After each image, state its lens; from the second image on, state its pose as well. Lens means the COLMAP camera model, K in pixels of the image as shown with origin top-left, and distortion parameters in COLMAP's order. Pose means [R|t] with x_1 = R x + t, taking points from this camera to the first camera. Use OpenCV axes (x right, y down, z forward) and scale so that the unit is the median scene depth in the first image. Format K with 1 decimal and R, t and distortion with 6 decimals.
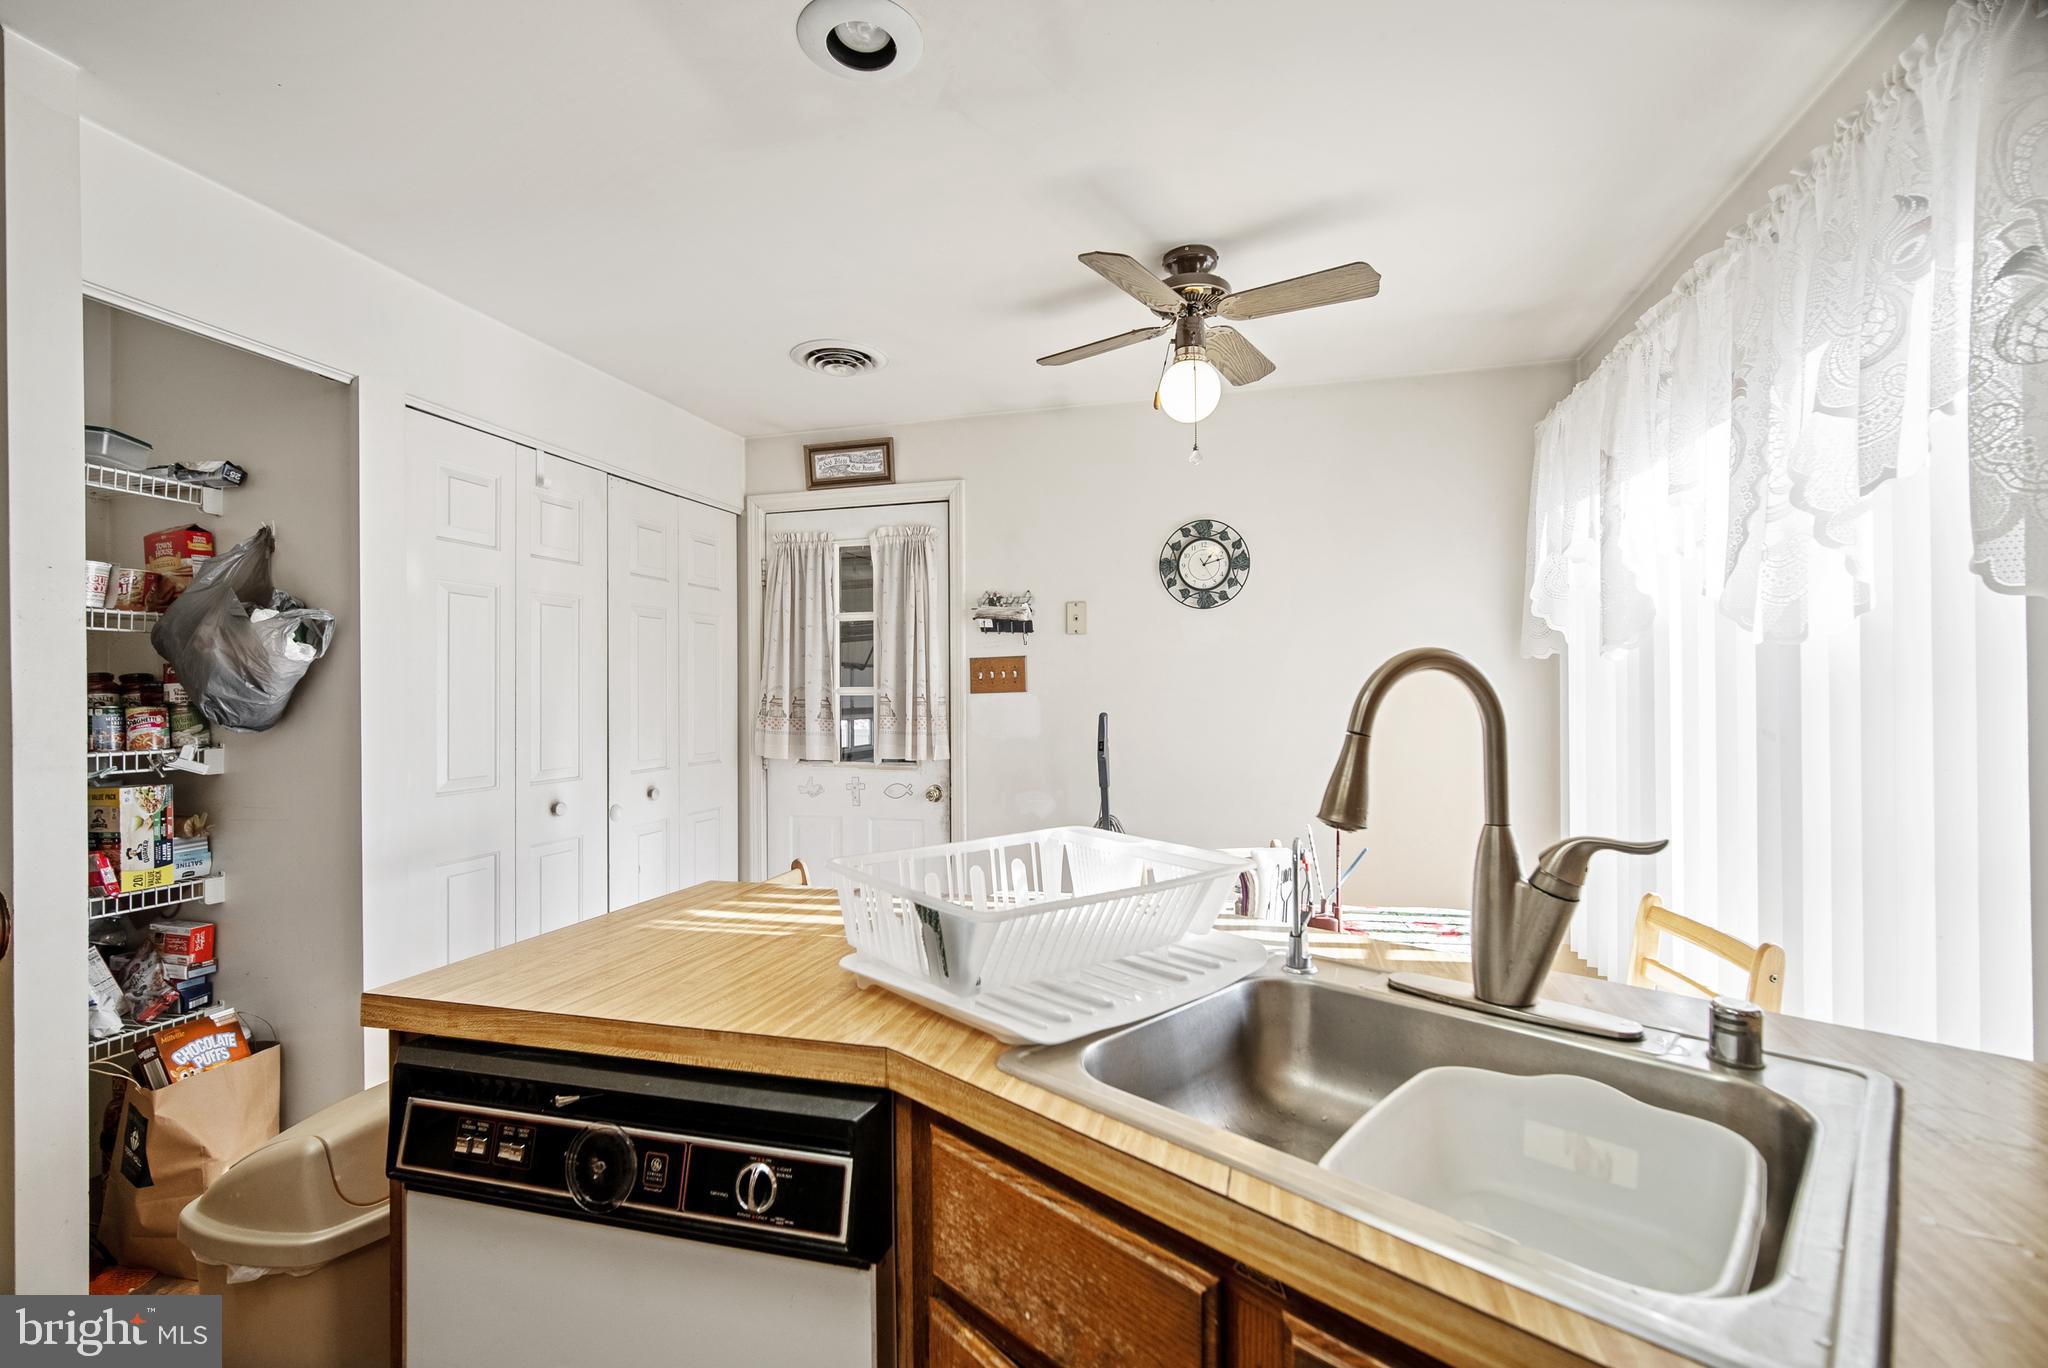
lens RADIAL K [[901.0, 0, 1023.4], [0, 901.0, 690.9], [0, 0, 1]] dist [-0.014040, 0.004939]
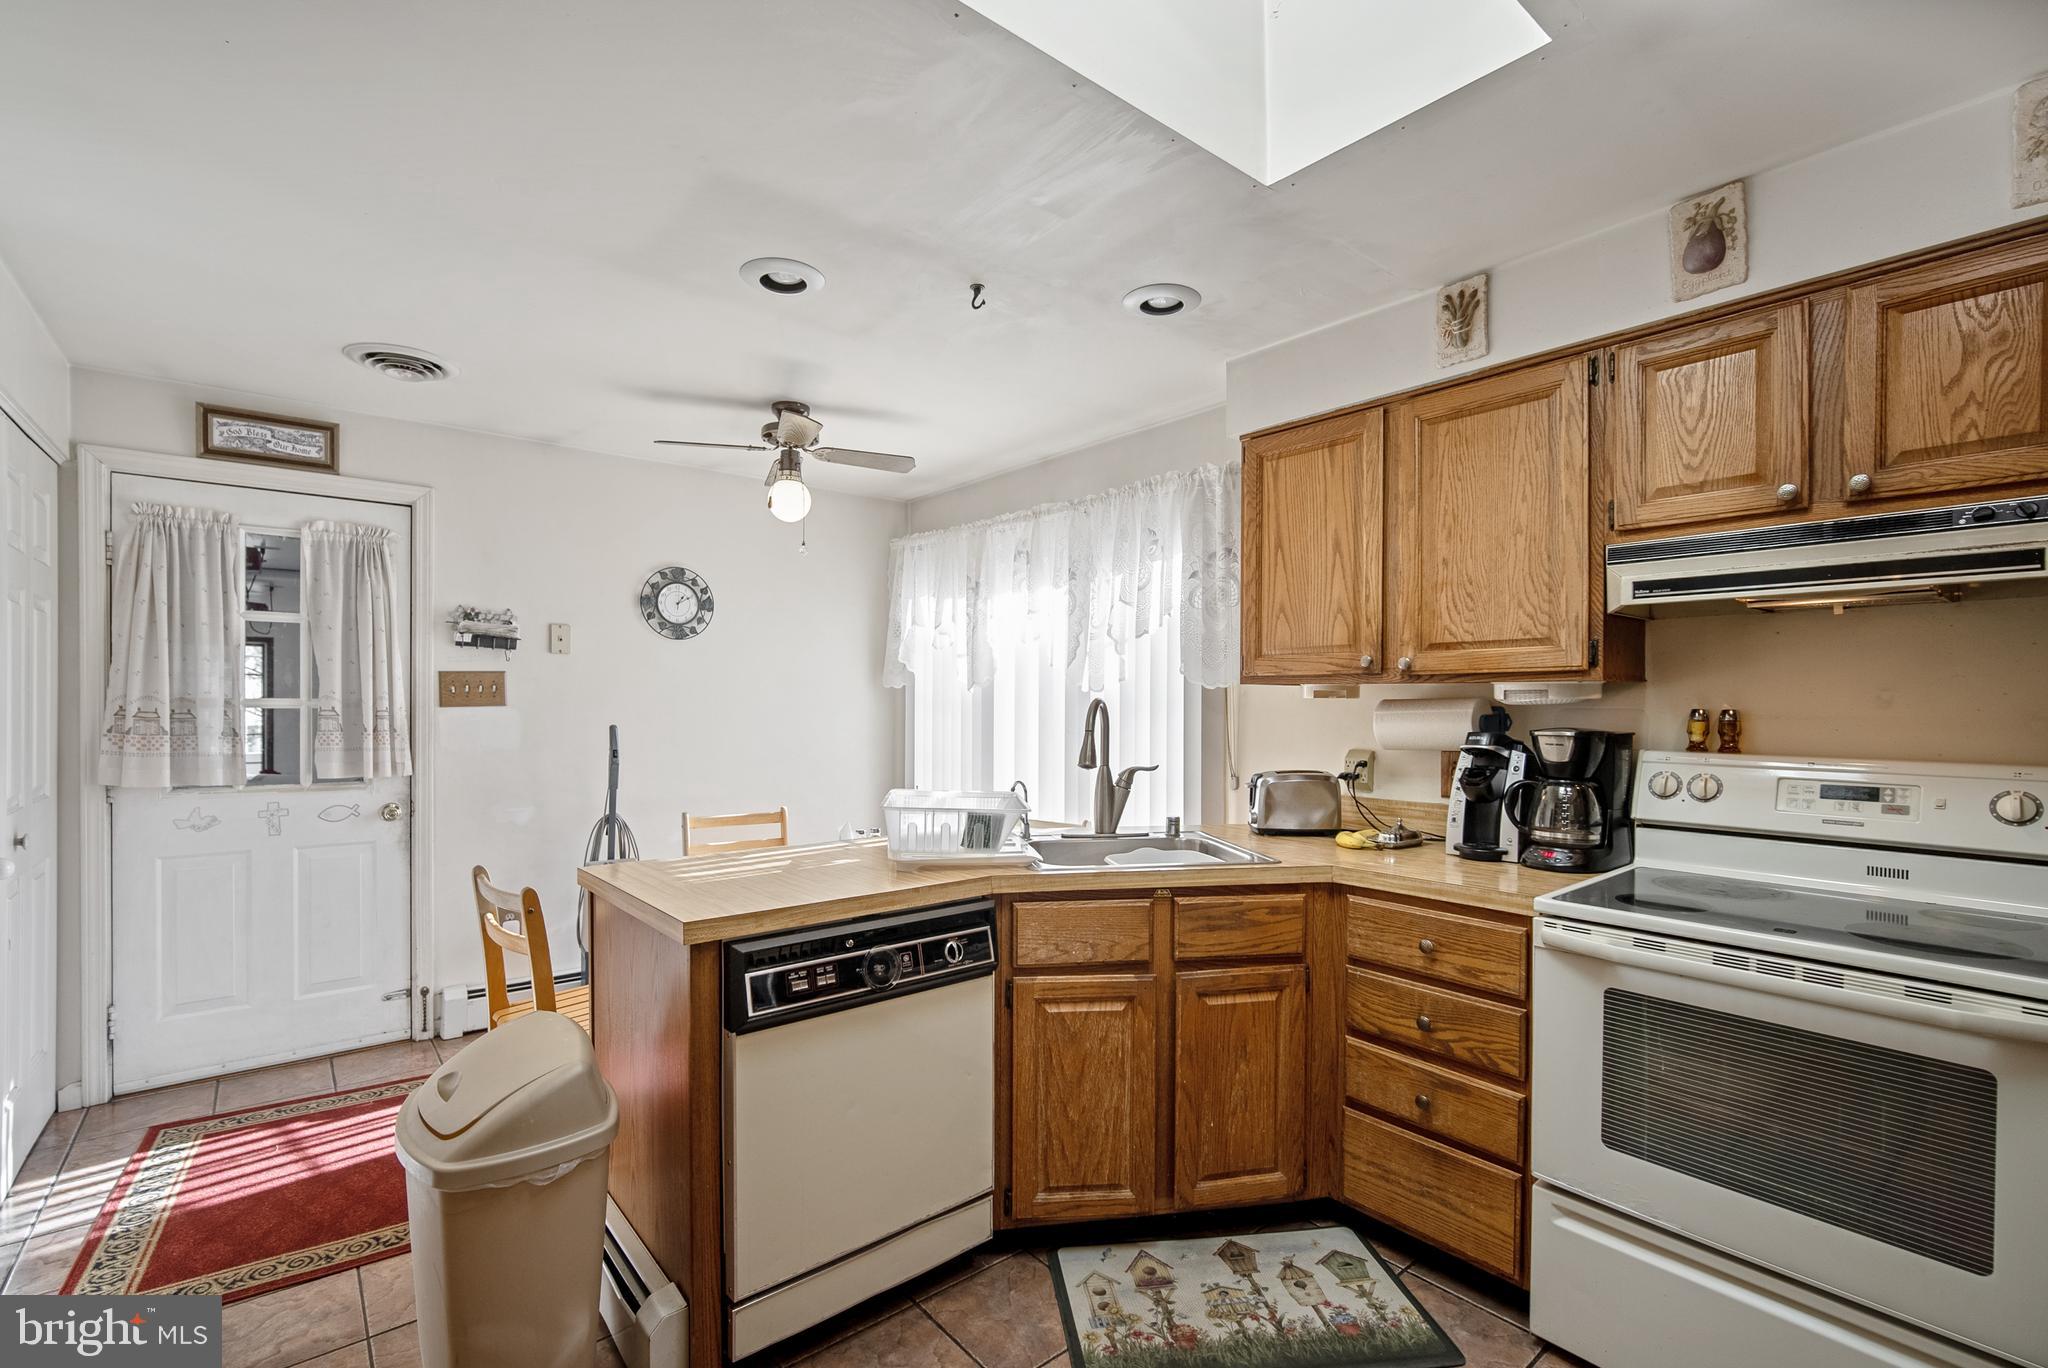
lens RADIAL K [[901.0, 0, 1023.0], [0, 901.0, 709.7], [0, 0, 1]] dist [-0.014040, 0.004939]
pose [[0.575094, 0.002758, 0.818083, -0.863160], [-0.011611, 0.999921, 0.004791, -0.011140], [-0.818005, -0.012254, 0.575080, -0.151438]]
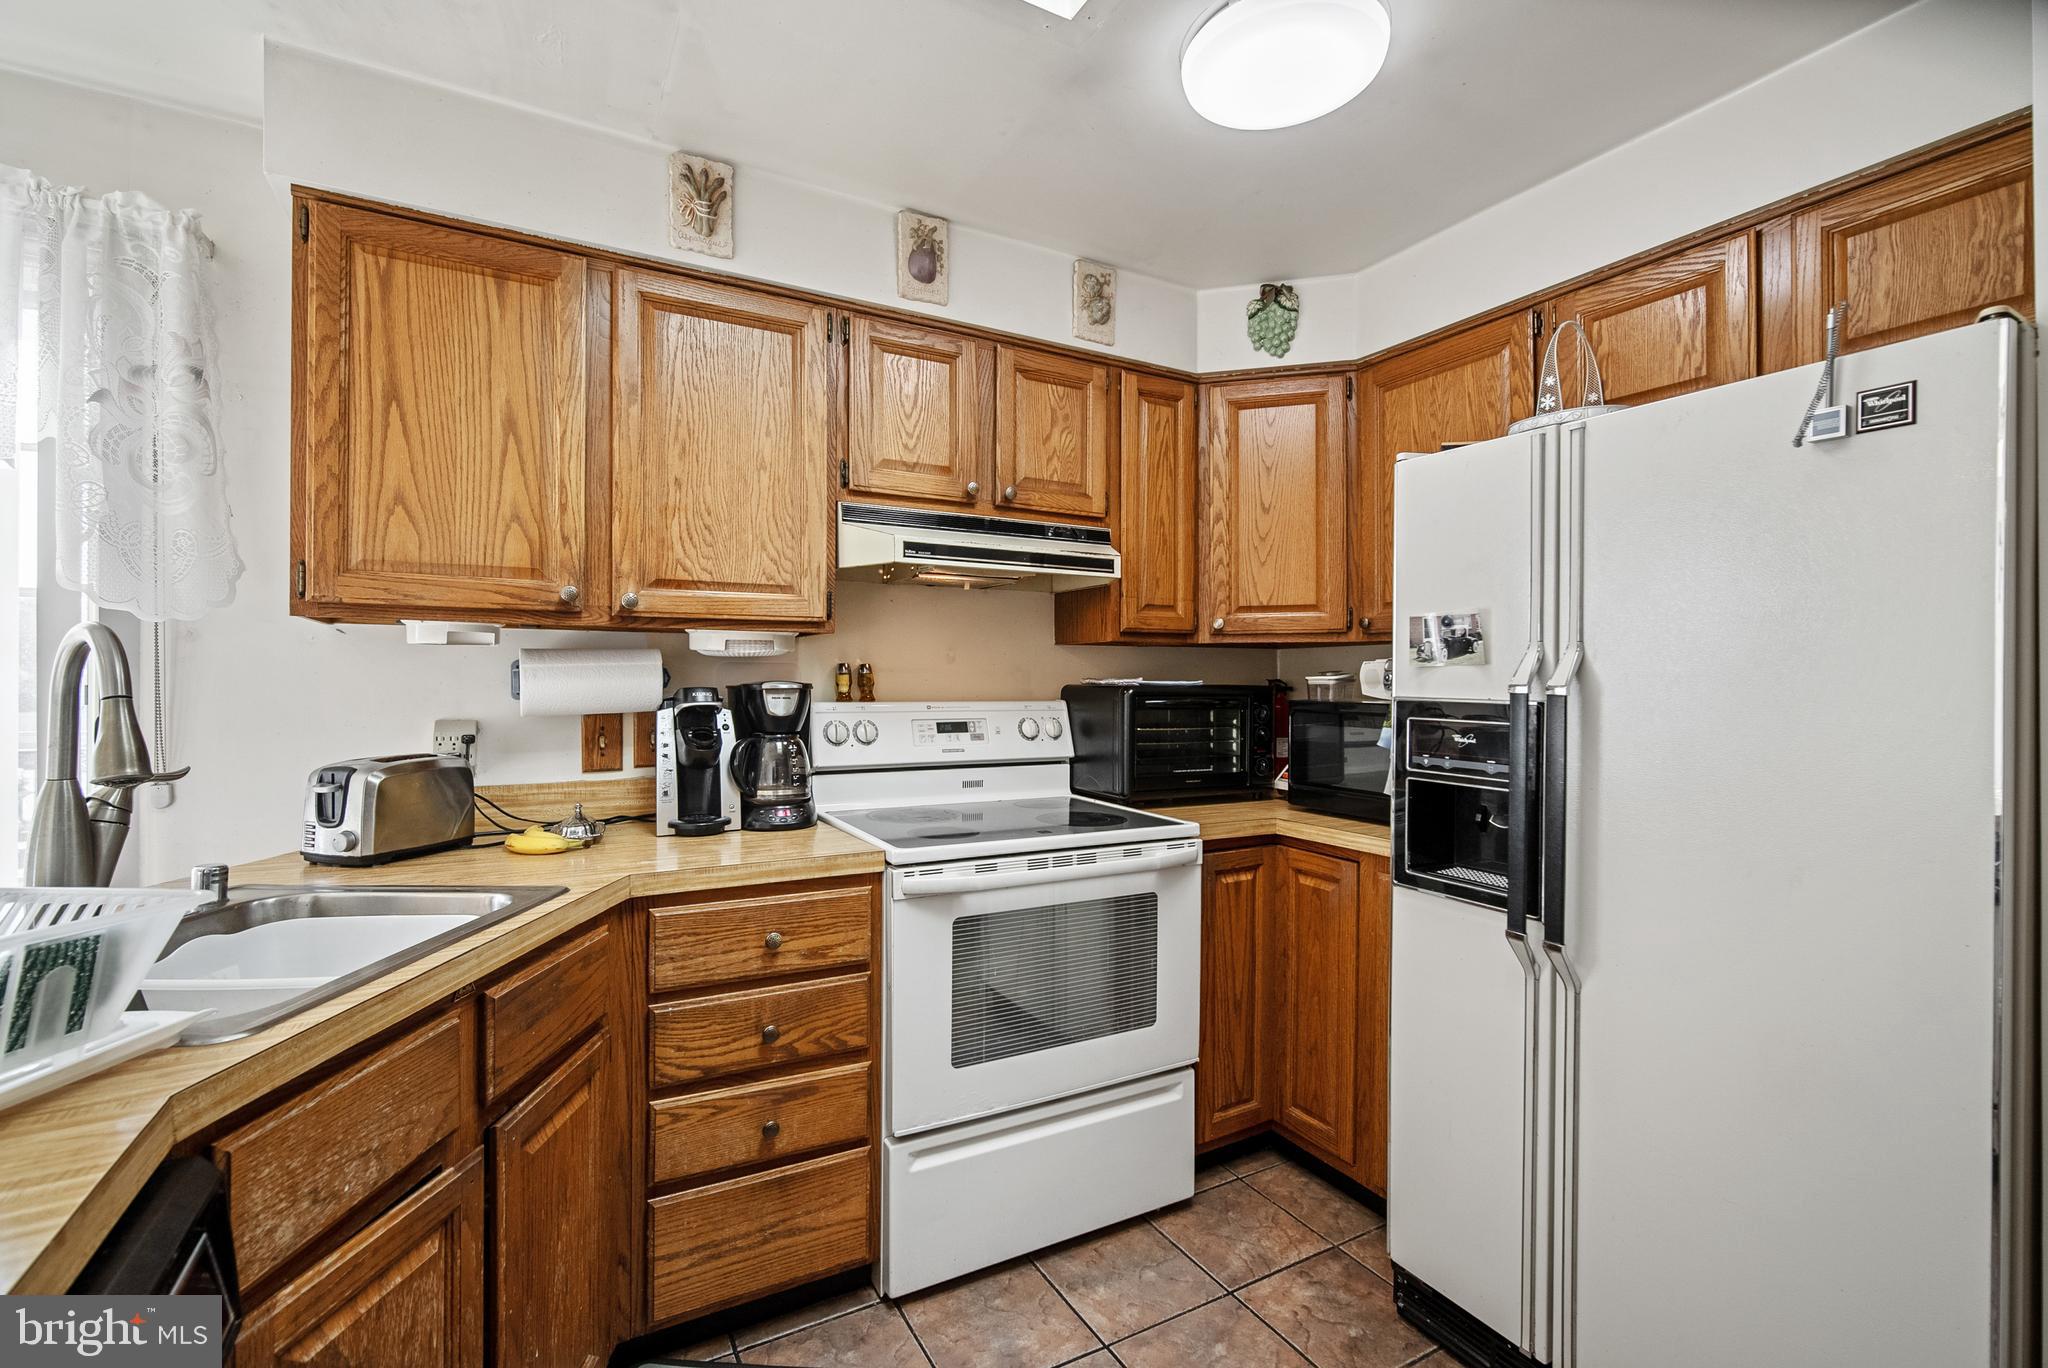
lens RADIAL K [[901.0, 0, 1020.1], [0, 901.0, 681.0], [0, 0, 1]] dist [-0.014040, 0.004939]
pose [[-0.697466, 0.006419, 0.716589, -0.555499], [-0.000182, 0.999958, -0.009135, 0.017202], [-0.716618, -0.006501, -0.697435, 0.455178]]
